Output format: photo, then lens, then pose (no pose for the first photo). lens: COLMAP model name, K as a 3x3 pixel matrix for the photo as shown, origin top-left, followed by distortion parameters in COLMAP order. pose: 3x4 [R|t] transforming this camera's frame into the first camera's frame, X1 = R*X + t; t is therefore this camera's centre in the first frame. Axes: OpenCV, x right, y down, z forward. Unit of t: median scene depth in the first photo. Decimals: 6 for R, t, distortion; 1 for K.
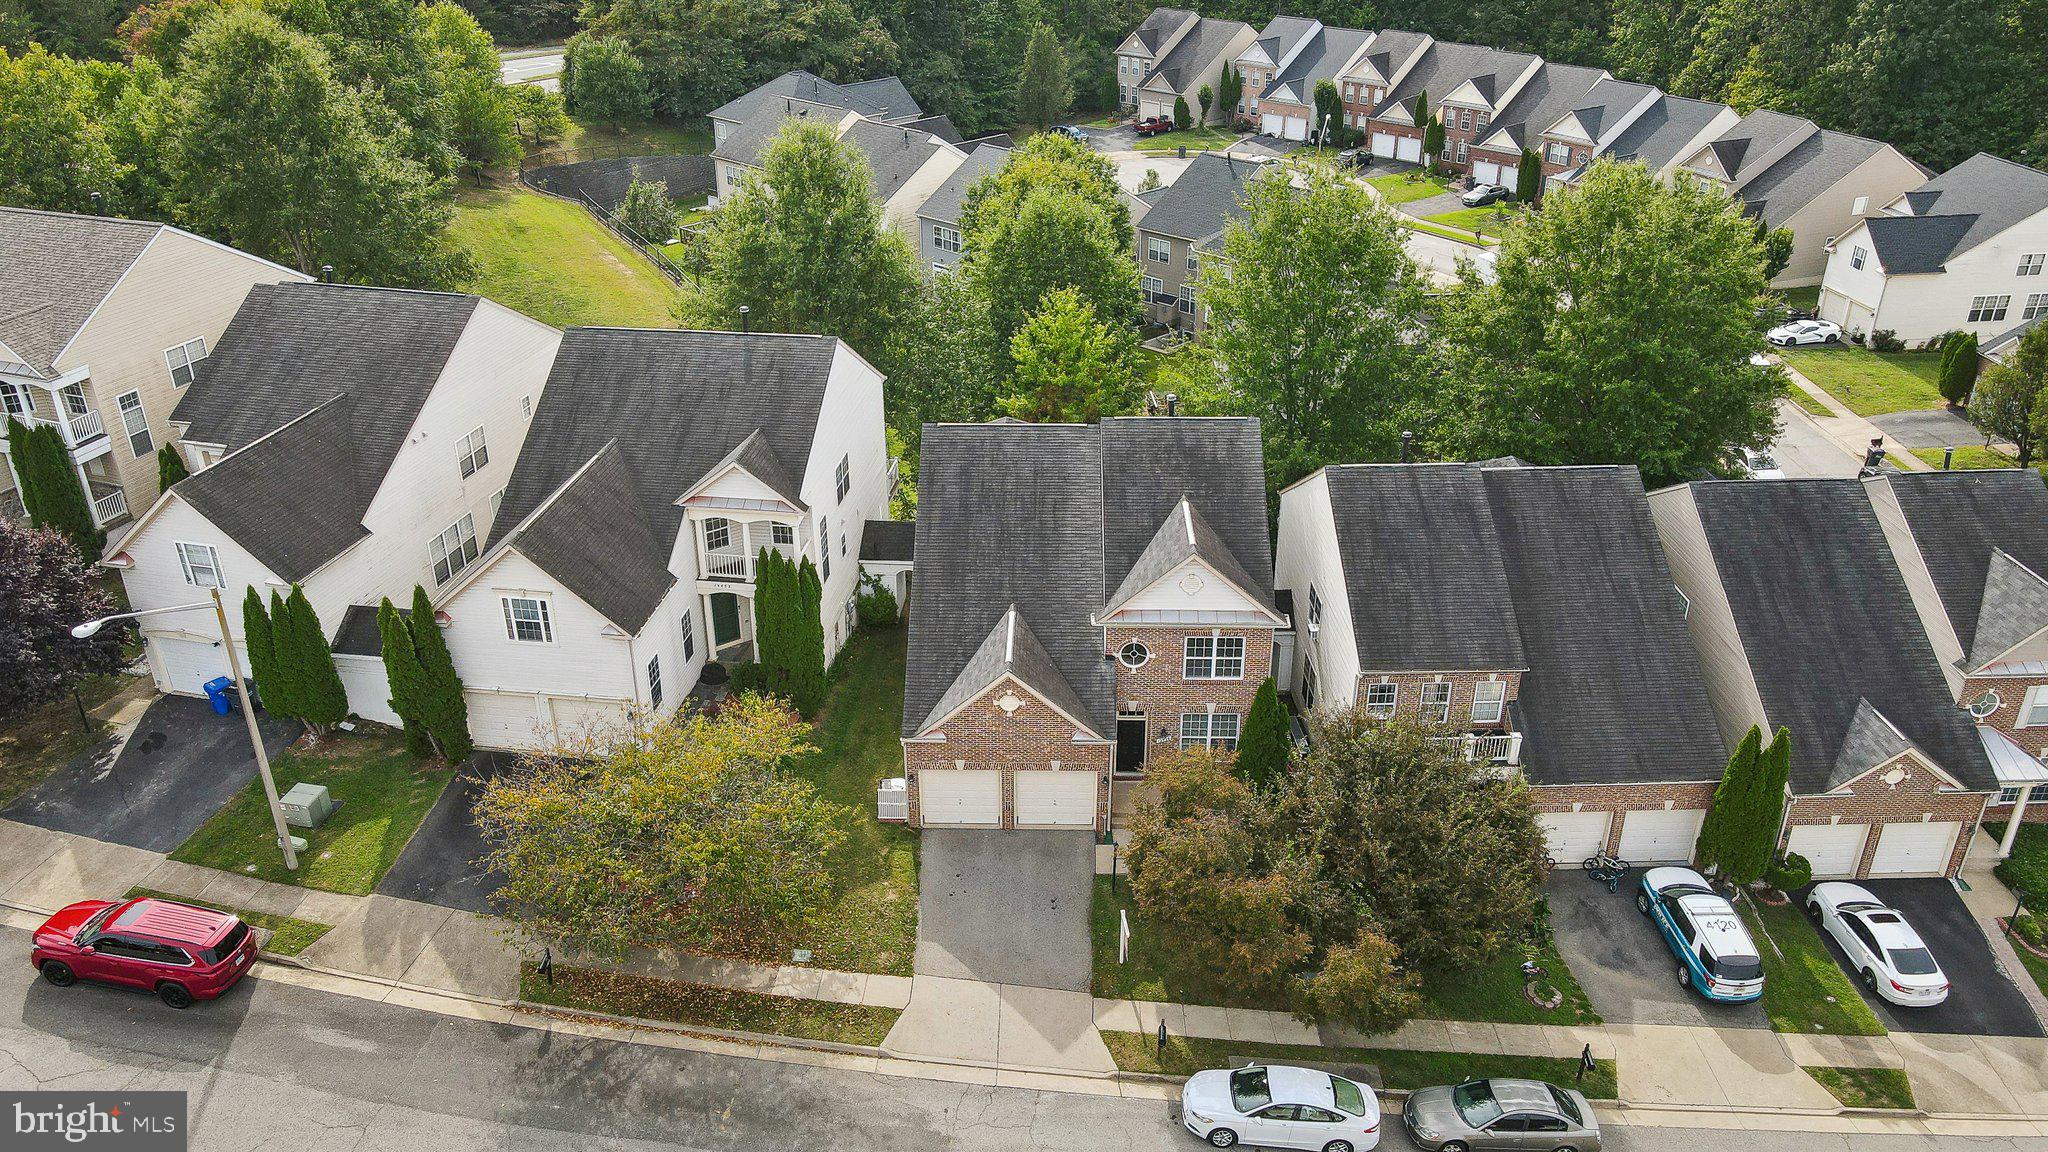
lens RADIAL K [[1524.4, 0, 1013.5], [0, 1524.4, 575.5], [0, 0, 1]] dist [0.009233, 0.016476]
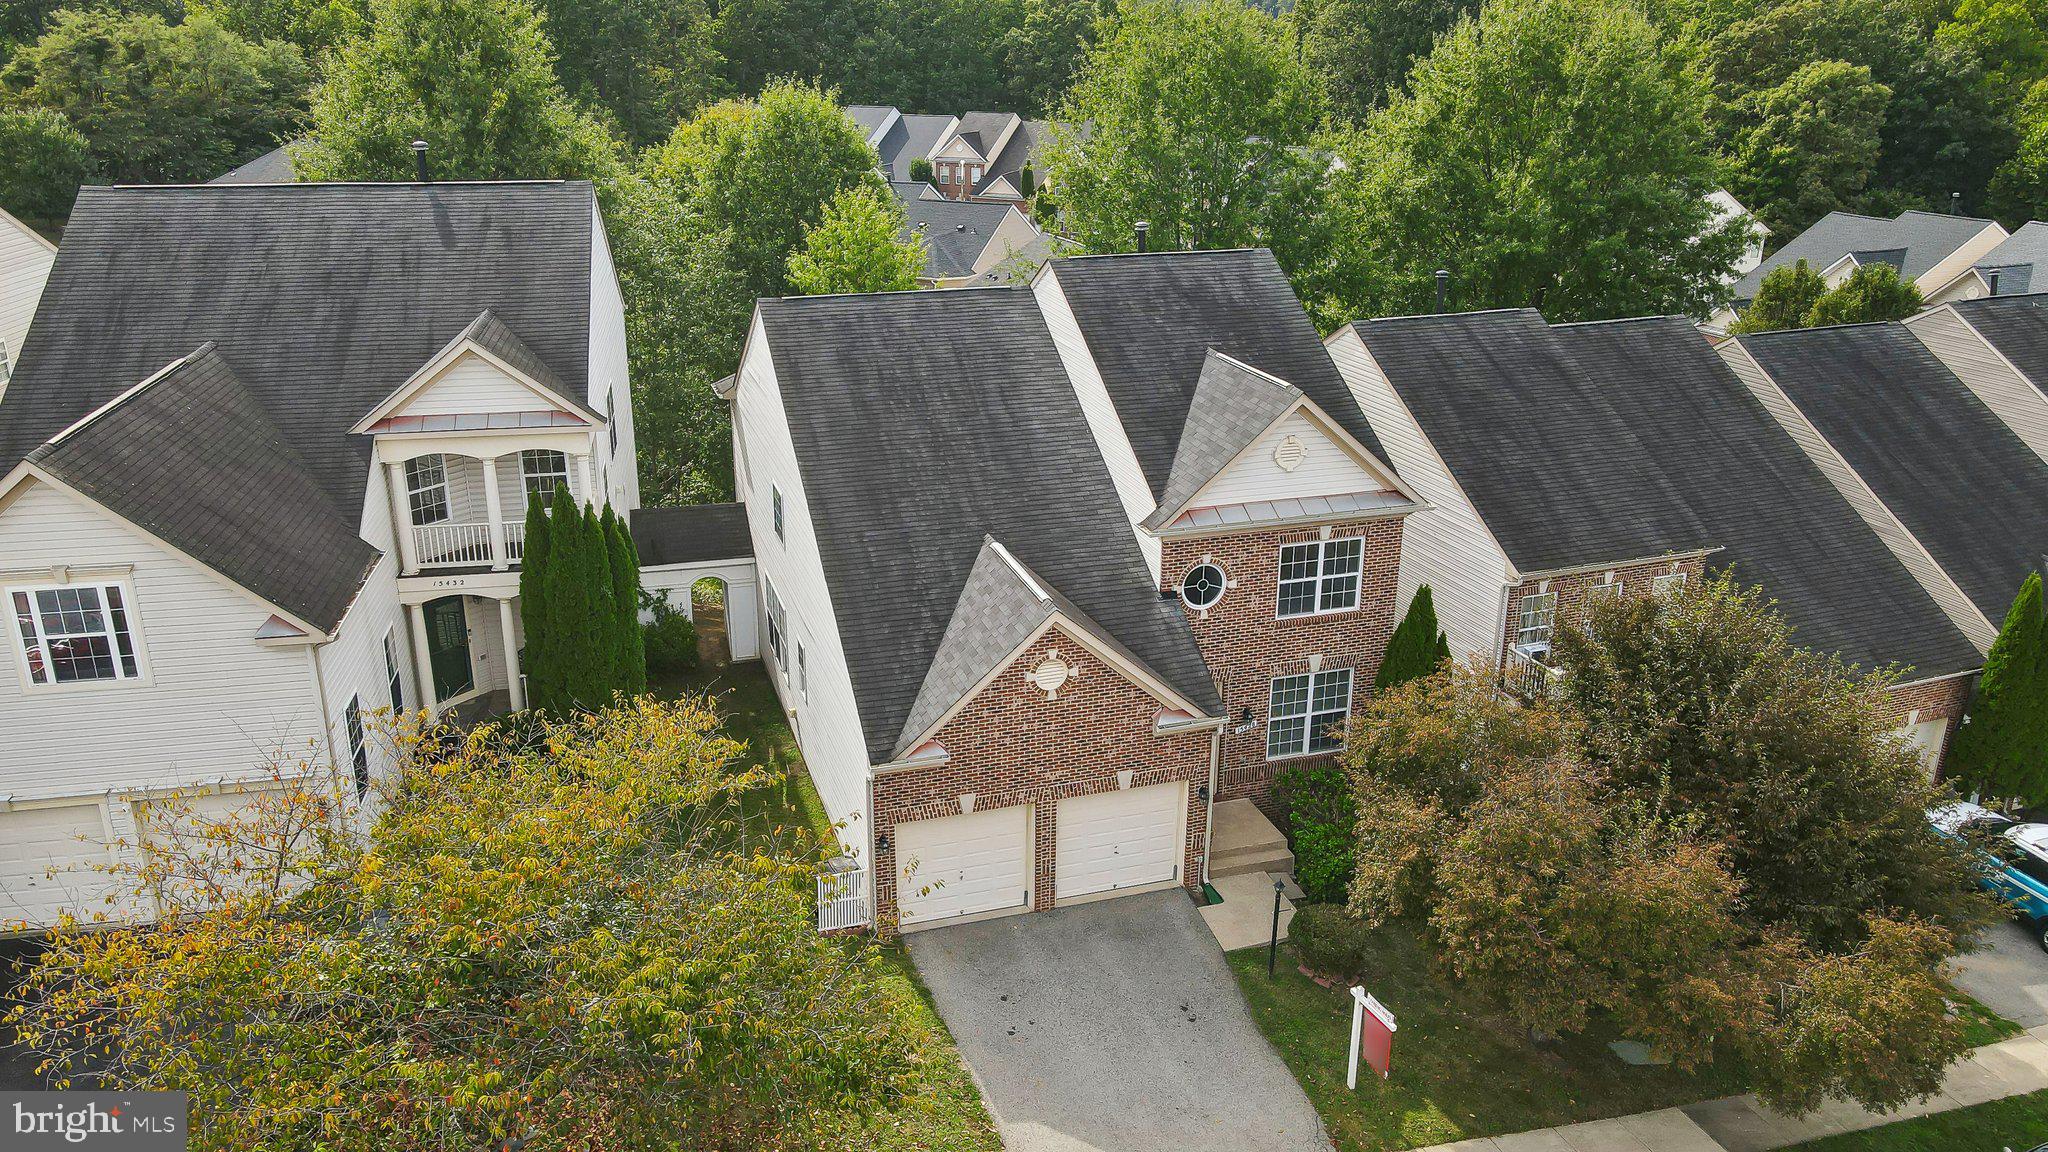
lens RADIAL K [[1524.4, 0, 1013.7], [0, 1524.4, 573.3], [0, 0, 1]] dist [0.009233, 0.016476]
pose [[0.945050, -0.102781, 0.310349, -0.179302], [0.141797, 0.984222, -0.105836, 0.098940], [-0.294574, 0.144027, 0.944713, 0.432916]]
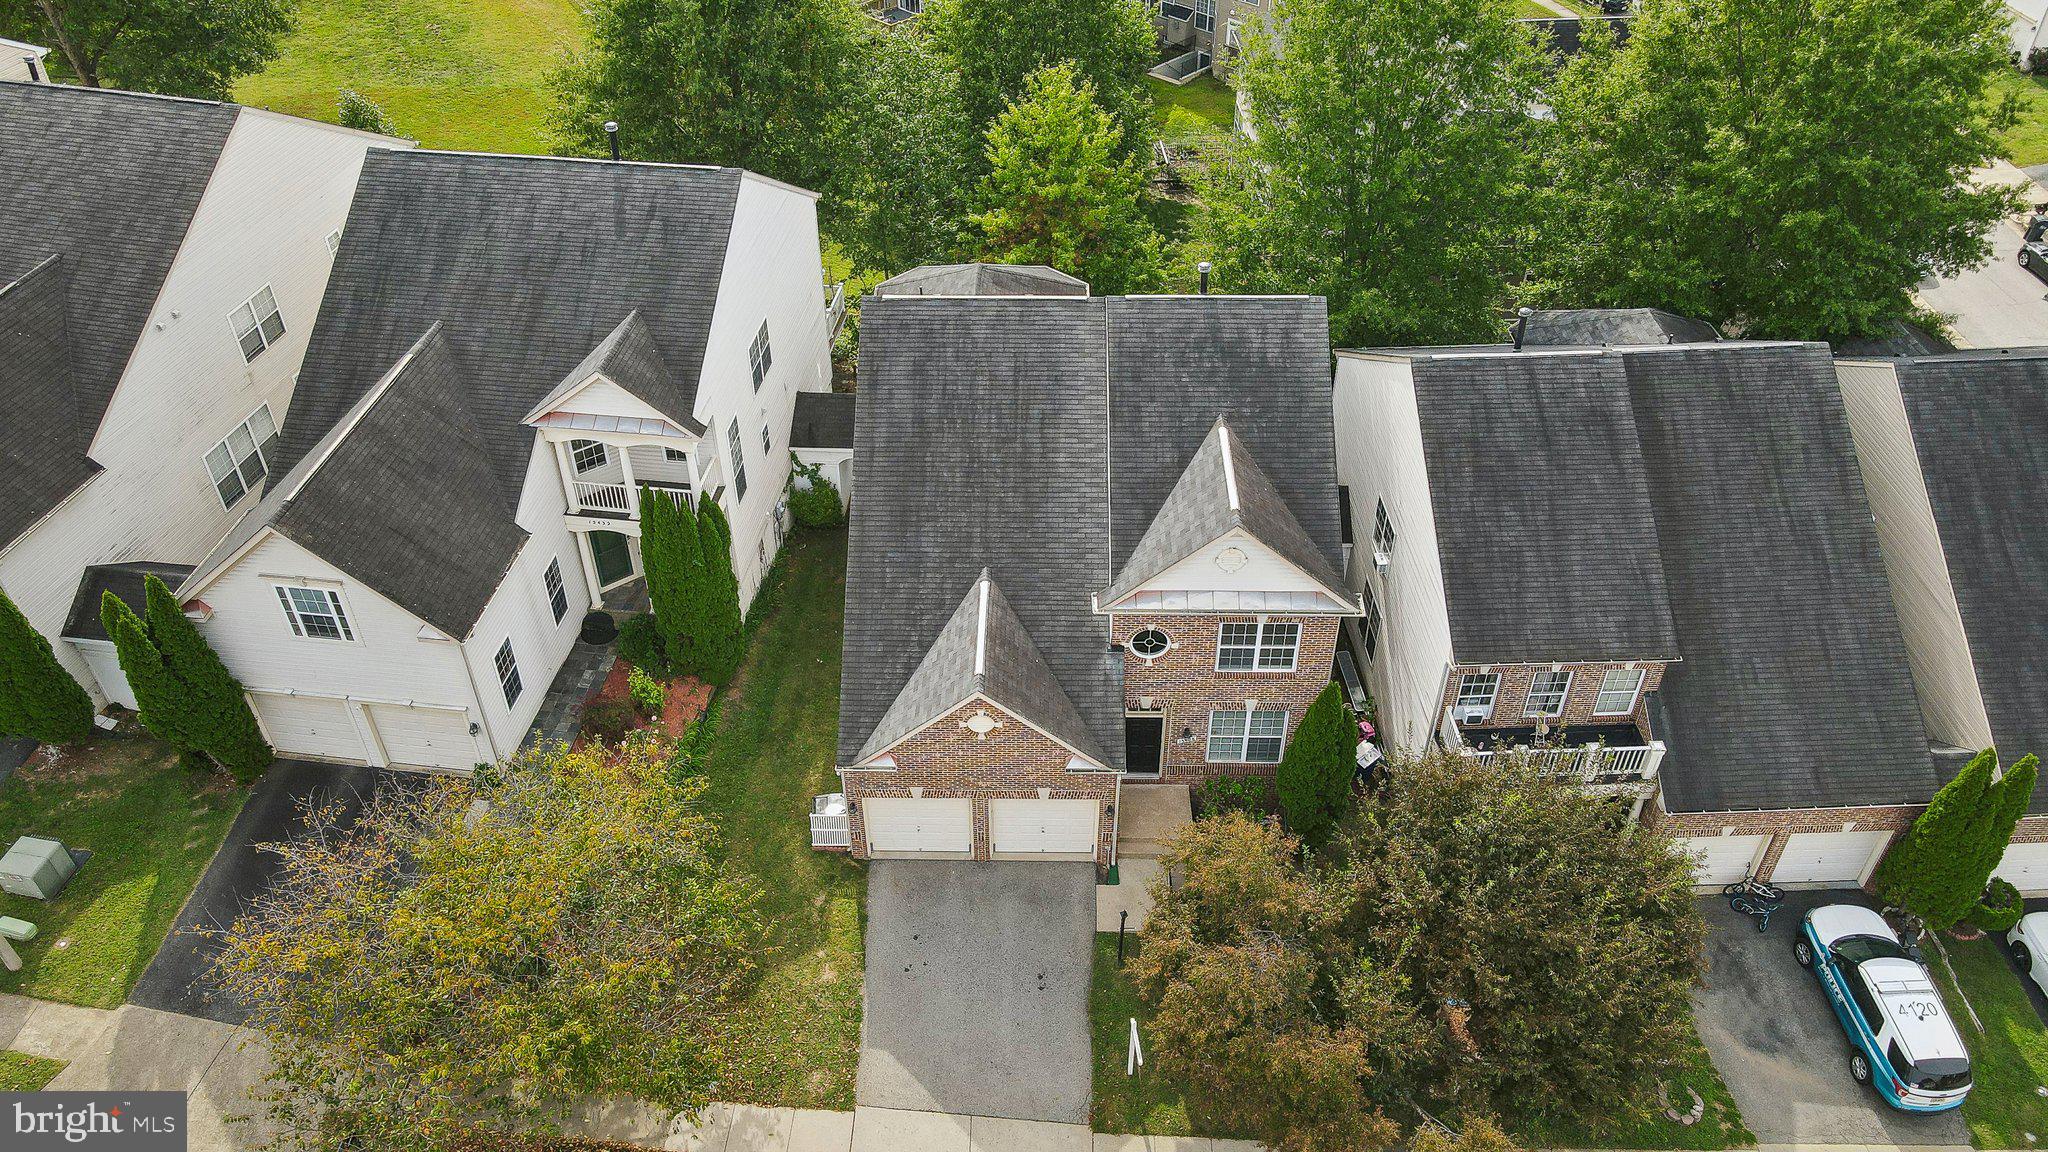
lens RADIAL K [[1524.4, 0, 1013.2], [0, 1524.4, 575.5], [0, 0, 1]] dist [0.009233, 0.016476]
pose [[0.999966, -0.006103, 0.005515, 0.008670], [0.004759, 0.976100, 0.217270, -0.138297], [-0.006709, -0.217236, 0.976096, 0.279844]]
